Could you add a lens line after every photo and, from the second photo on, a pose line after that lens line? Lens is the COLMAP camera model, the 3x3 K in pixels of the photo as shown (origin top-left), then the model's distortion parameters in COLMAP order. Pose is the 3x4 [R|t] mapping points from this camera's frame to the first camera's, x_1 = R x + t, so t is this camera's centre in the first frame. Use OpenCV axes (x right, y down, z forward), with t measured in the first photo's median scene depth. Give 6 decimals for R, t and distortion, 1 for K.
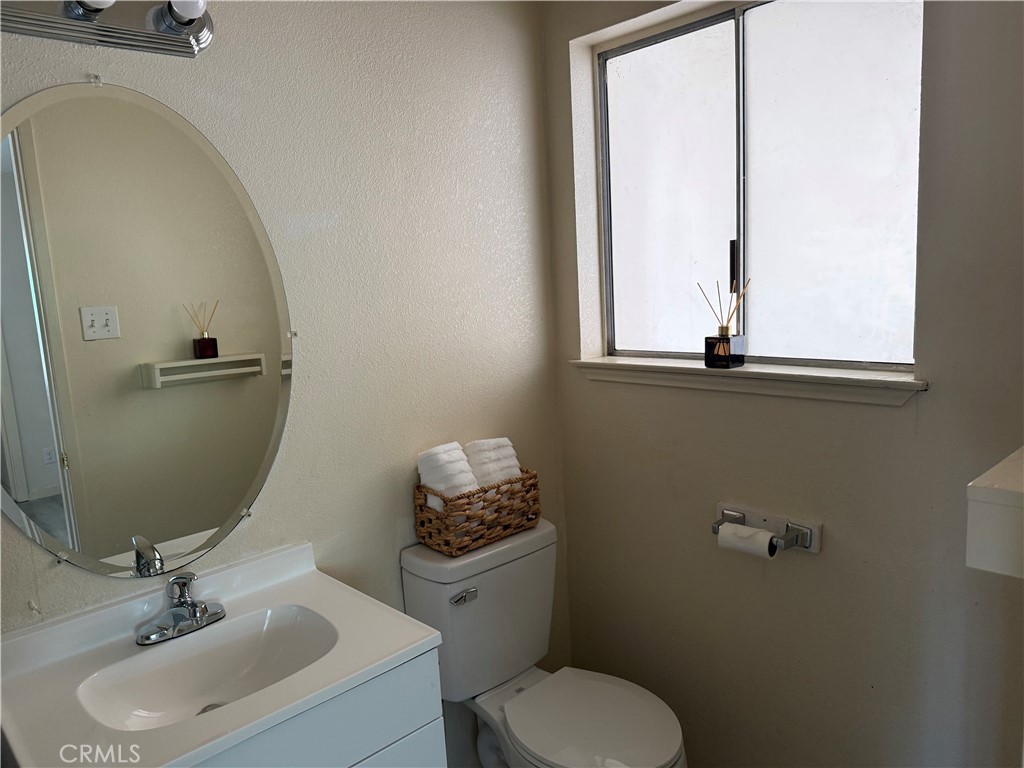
lens RADIAL K [[743.9, 0, 512.0], [0, 743.9, 384.0], [0, 0, 1]] dist [0.005163, -0.000466]
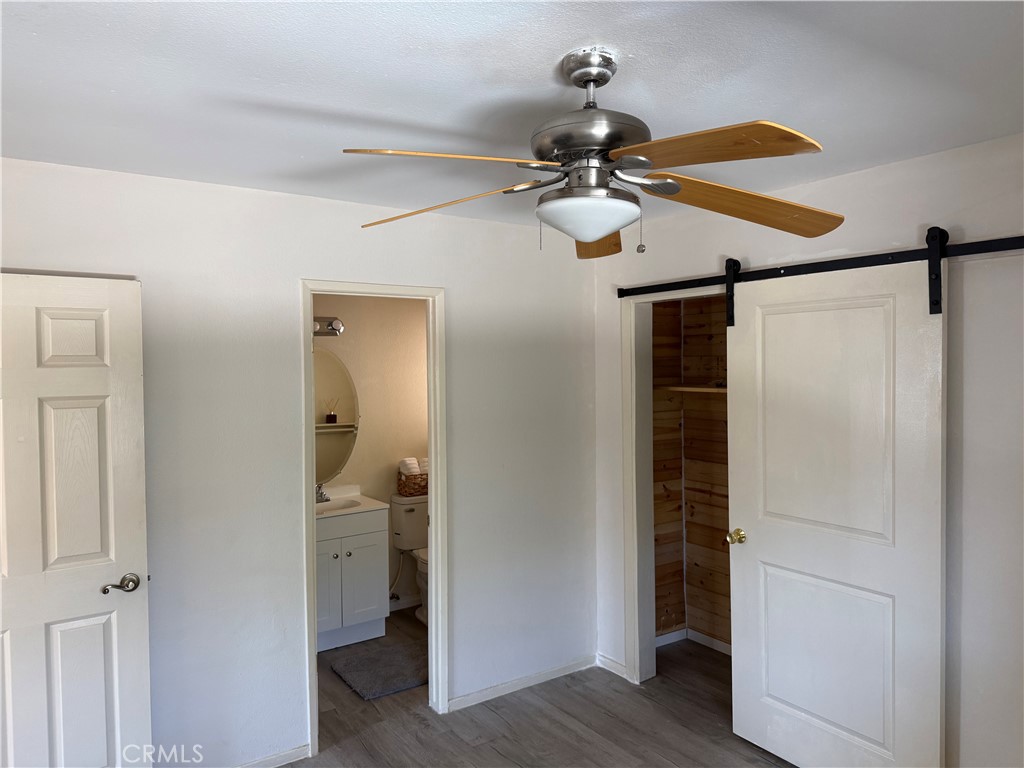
lens RADIAL K [[725.6, 0, 486.1], [0, 725.6, 384.2], [0, 0, 1]] dist [-0.006131, -0.003673]
pose [[0.982698, 0.048310, -0.178802, 0.671465], [-0.068695, 0.991595, -0.109635, 0.087436], [0.172003, 0.120021, 0.977758, -1.661263]]
